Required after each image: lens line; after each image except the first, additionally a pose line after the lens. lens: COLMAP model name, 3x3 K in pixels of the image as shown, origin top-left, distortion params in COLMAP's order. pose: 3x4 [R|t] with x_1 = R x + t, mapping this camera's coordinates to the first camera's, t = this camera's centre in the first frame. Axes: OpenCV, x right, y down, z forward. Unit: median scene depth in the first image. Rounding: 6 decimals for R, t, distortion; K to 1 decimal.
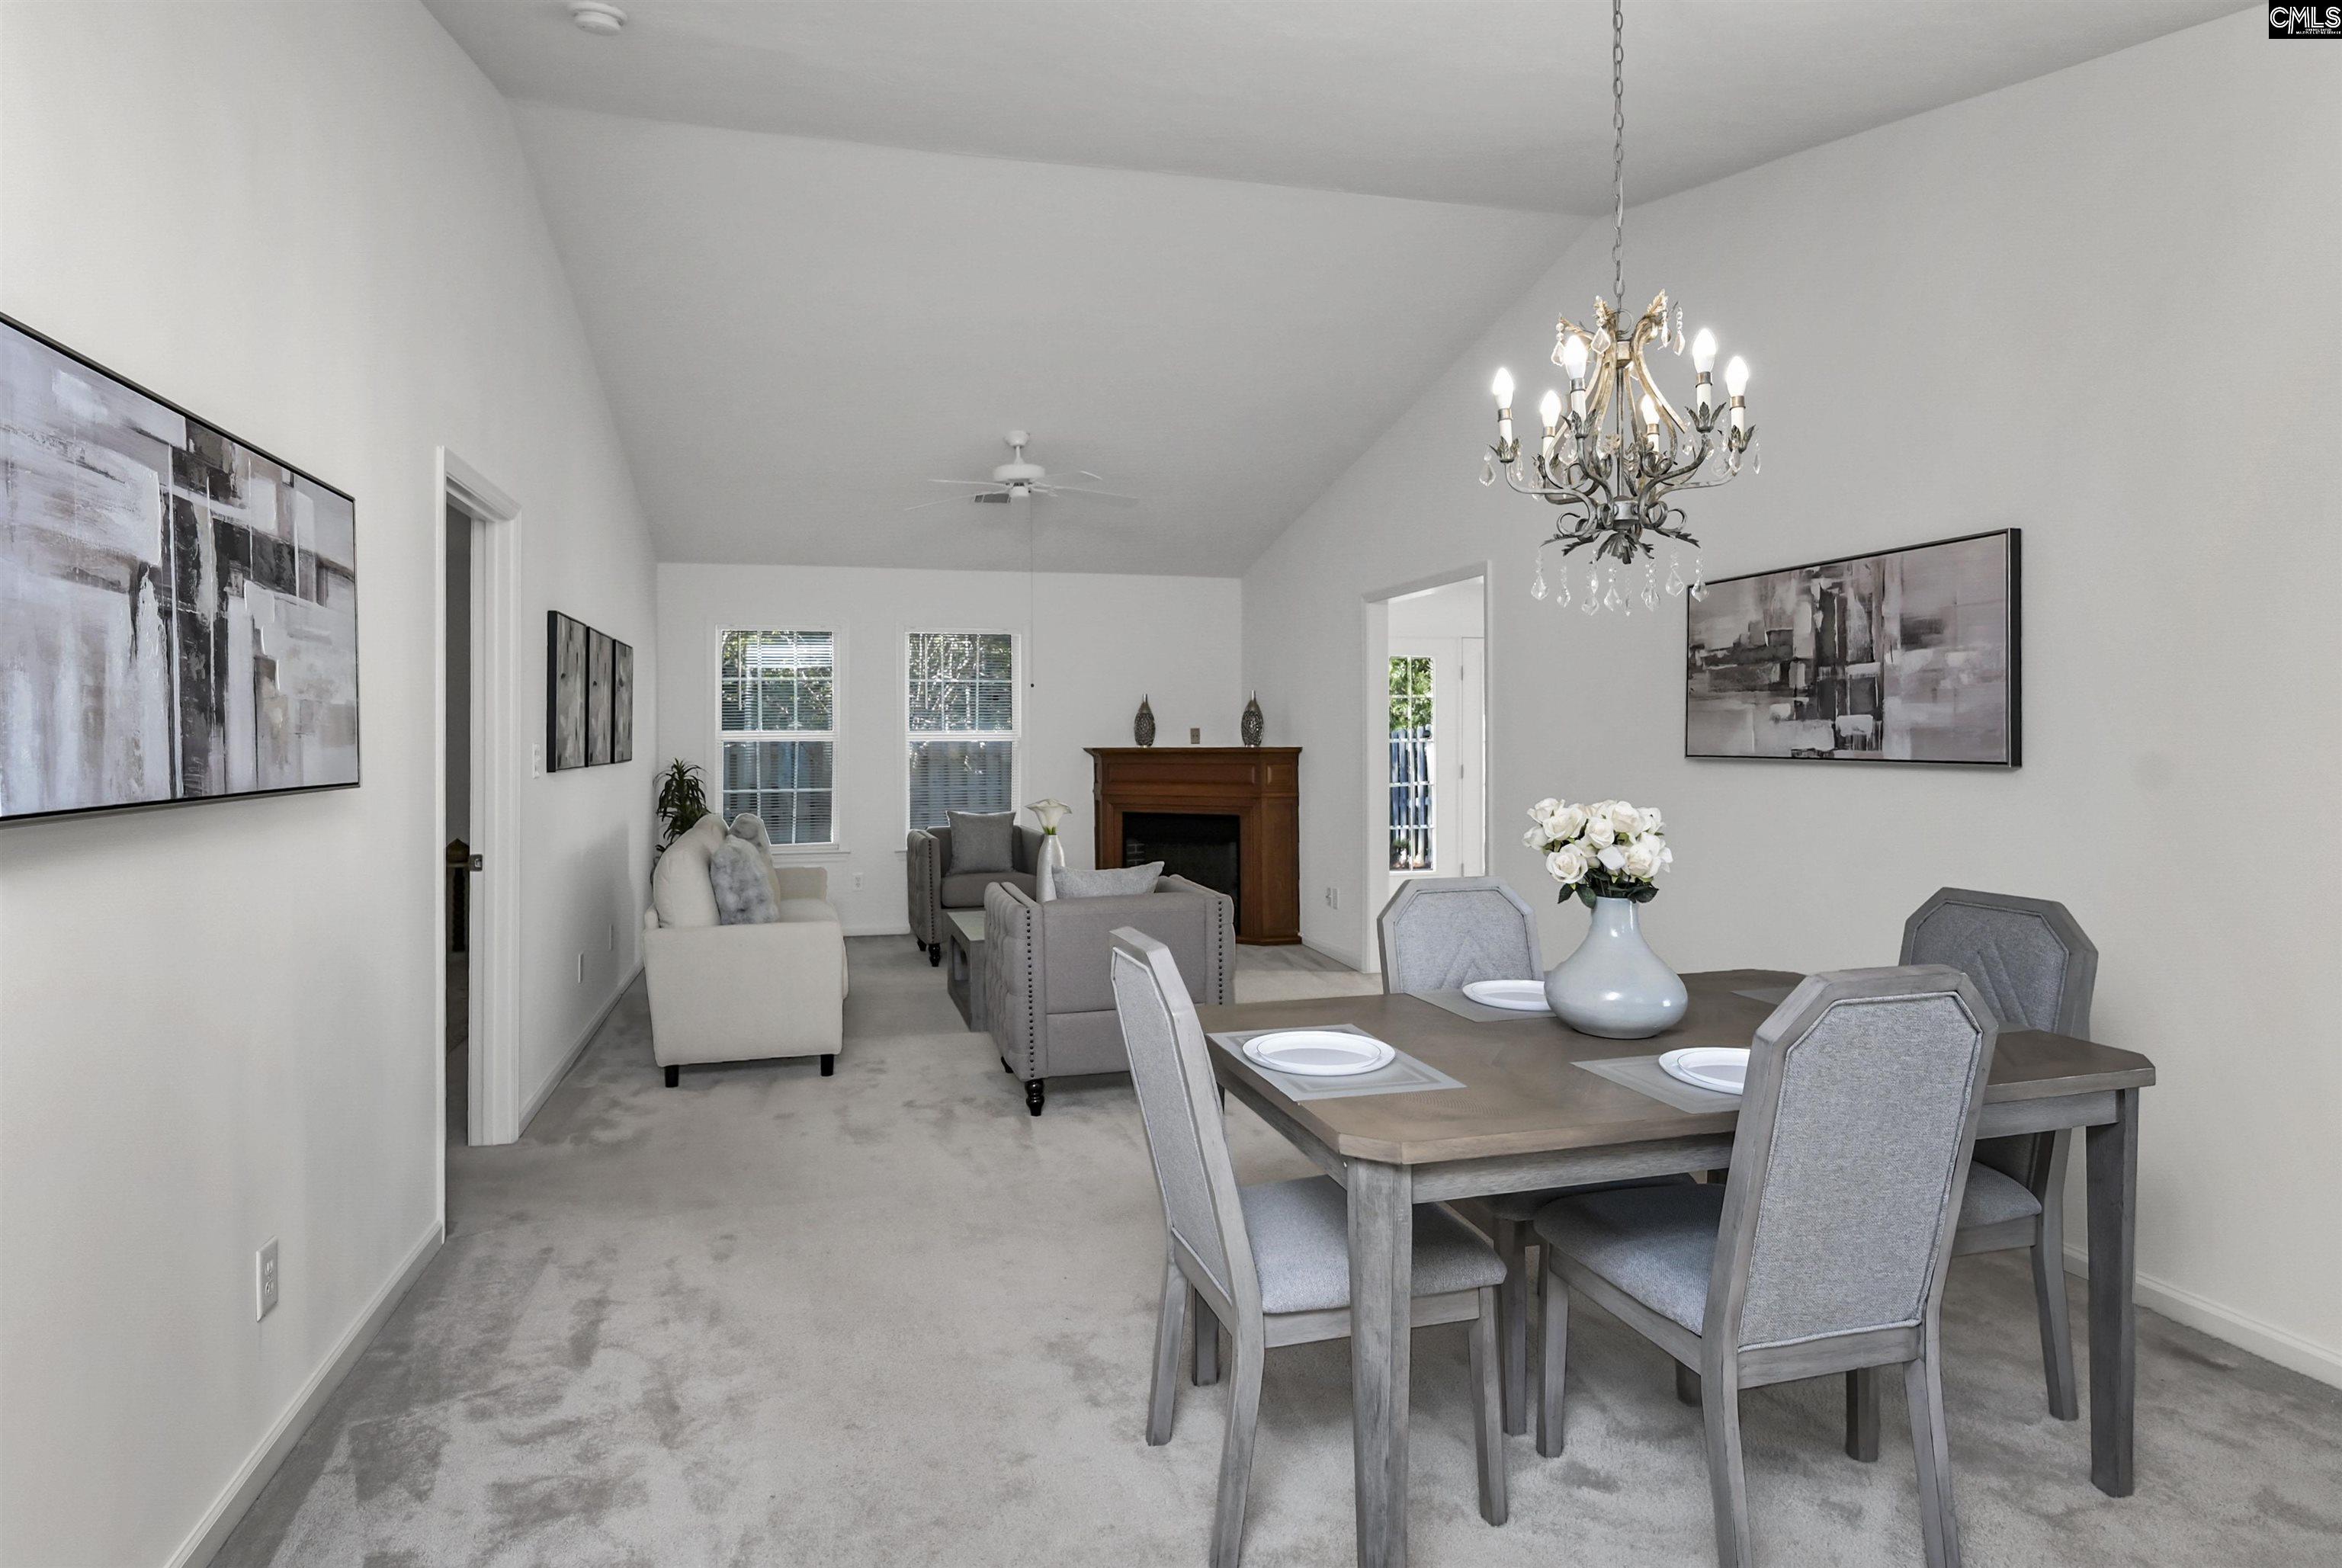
lens RADIAL K [[1200.8, 0, 1174.2], [0, 1200.8, 741.6], [0, 0, 1]] dist [0.009543, -0.012240]
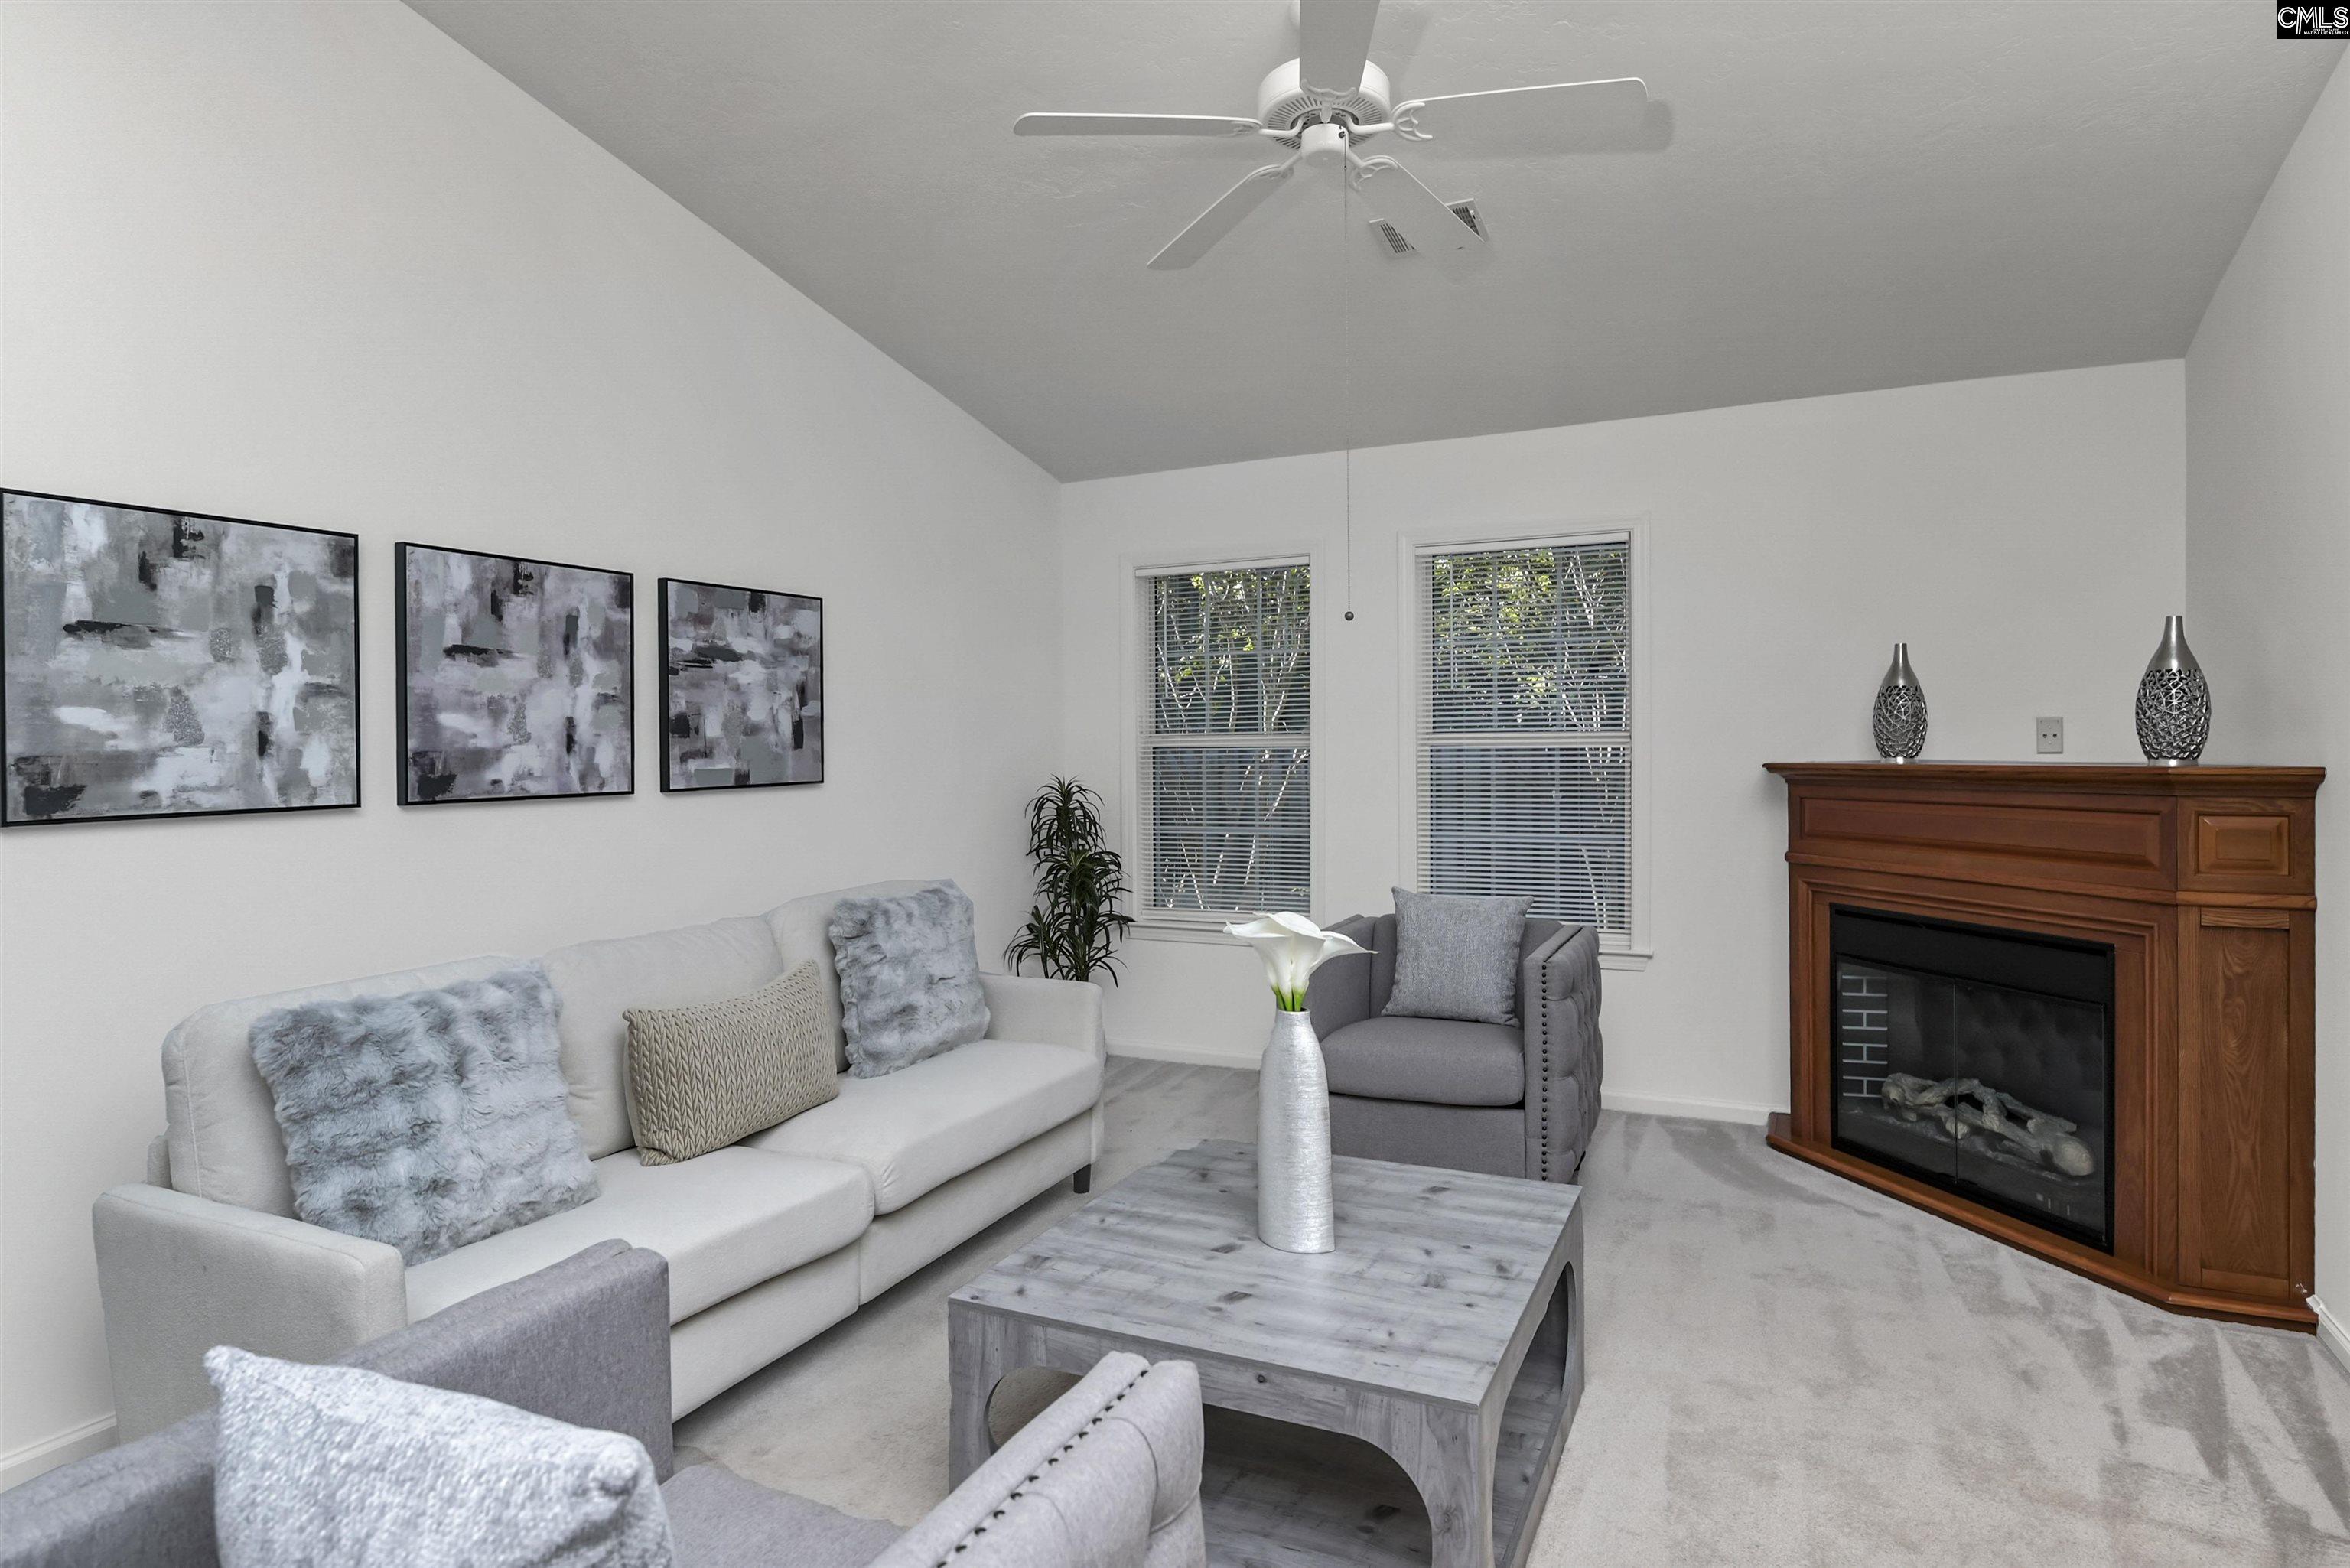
lens RADIAL K [[1246.4, 0, 1268.9], [0, 1246.4, 748.0], [0, 0, 1]] dist [-0.001025, -0.000259]
pose [[0.770454, 0.002329, -0.637491, 0.099404], [0.003164, 0.999967, 0.007477, -0.004812], [0.637488, -0.007778, 0.770421, 0.526849]]
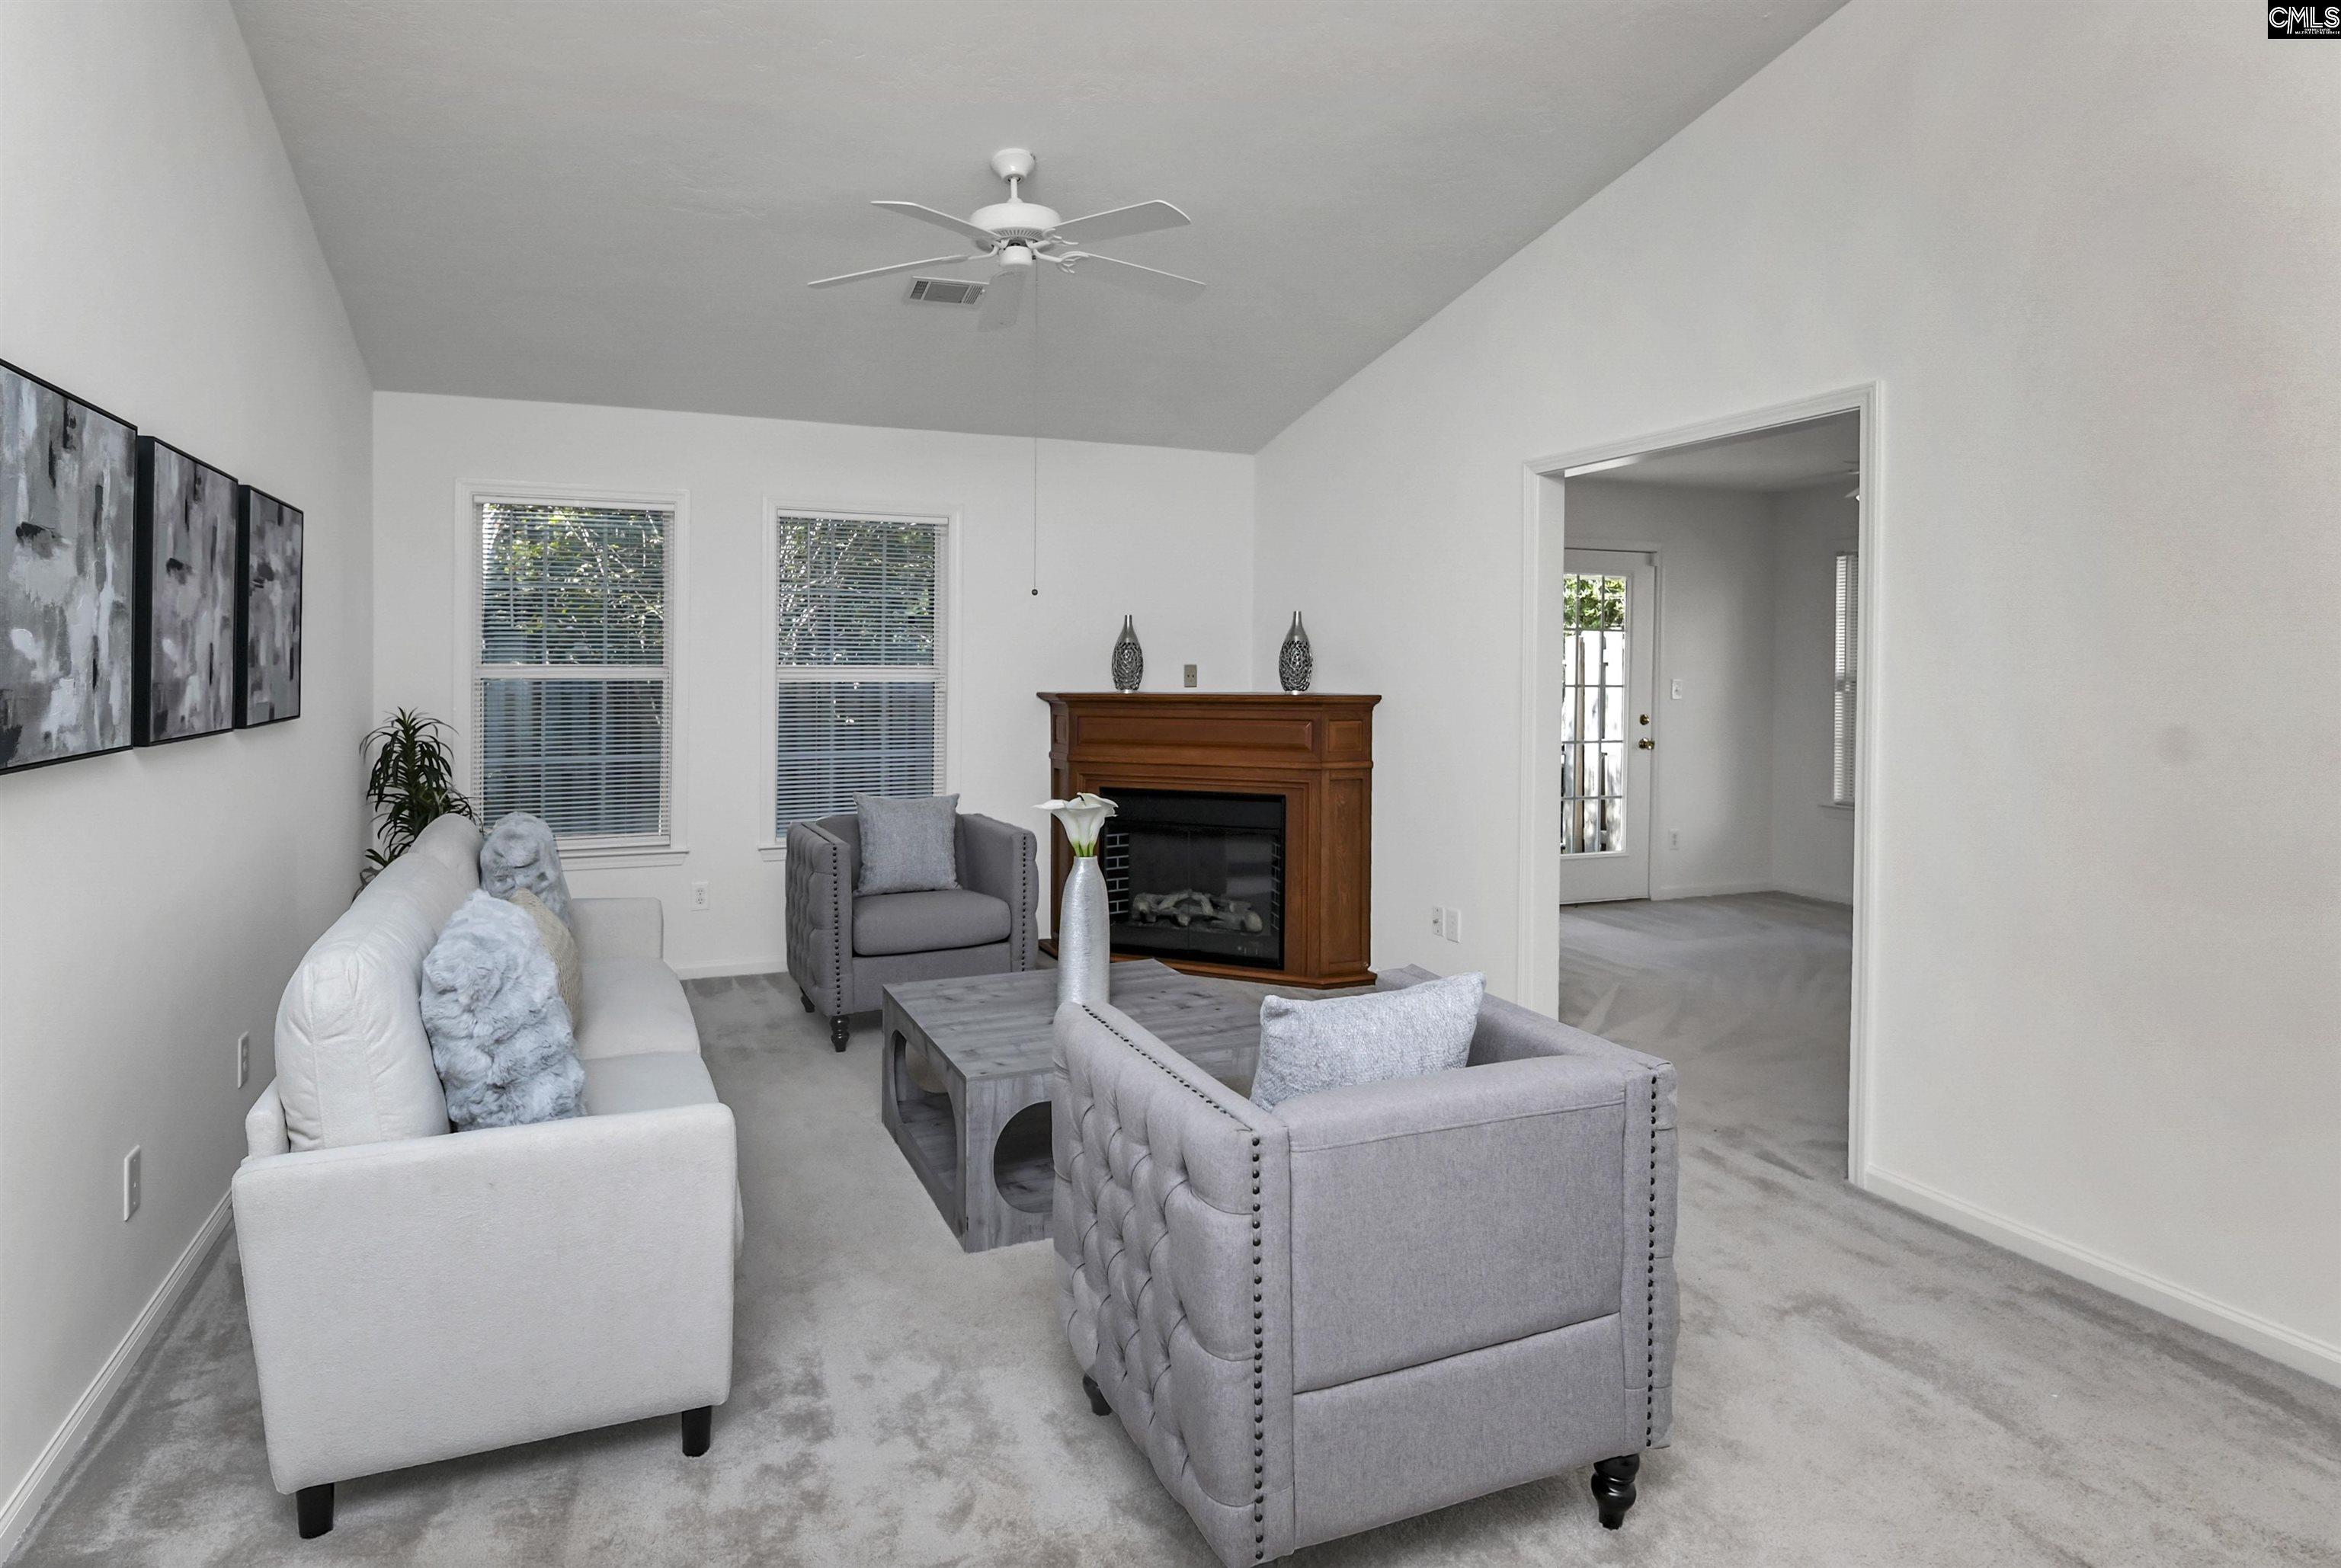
lens RADIAL K [[1222.4, 0, 1126.6], [0, 1222.4, 670.1], [0, 0, 1]] dist [0.000247, 0.000048]
pose [[0.993614, 0.009365, 0.112440, -0.112809], [-0.009121, 0.999955, -0.002688, -0.006436], [-0.112460, 0.001646, 0.993655, 0.326049]]
